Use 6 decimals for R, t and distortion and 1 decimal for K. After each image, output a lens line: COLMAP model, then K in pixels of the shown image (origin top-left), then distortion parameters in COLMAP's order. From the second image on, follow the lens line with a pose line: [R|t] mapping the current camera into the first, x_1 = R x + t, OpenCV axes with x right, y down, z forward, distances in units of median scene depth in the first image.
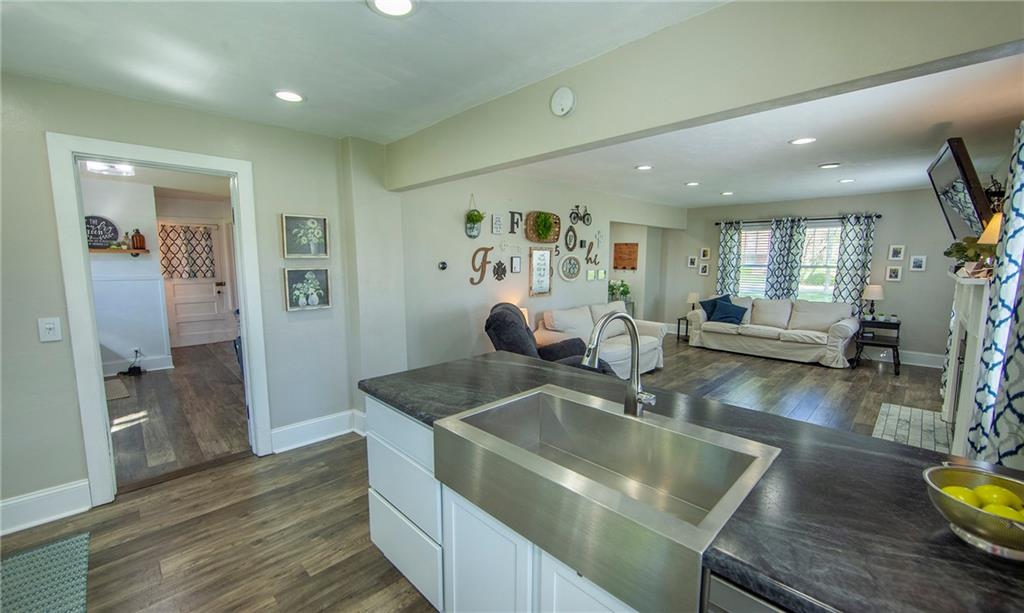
lens RADIAL K [[409.0, 0, 512.0], [0, 409.0, 306.5], [0, 0, 1]] dist [0.000362, 0.000055]
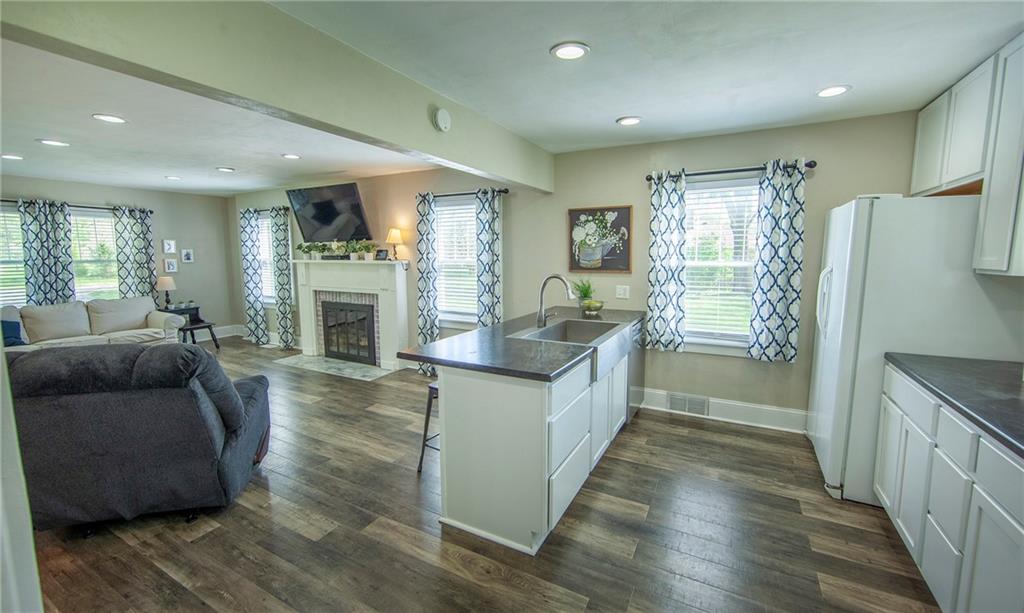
lens RADIAL K [[409.0, 0, 512.0], [0, 409.0, 306.5], [0, 0, 1]] dist [0.000362, 0.000055]
pose [[-0.295384, -0.123737, 0.947332, -0.407045], [0.111665, 0.980310, 0.162863, -0.048280], [-0.948831, 0.153890, -0.275750, 0.436433]]
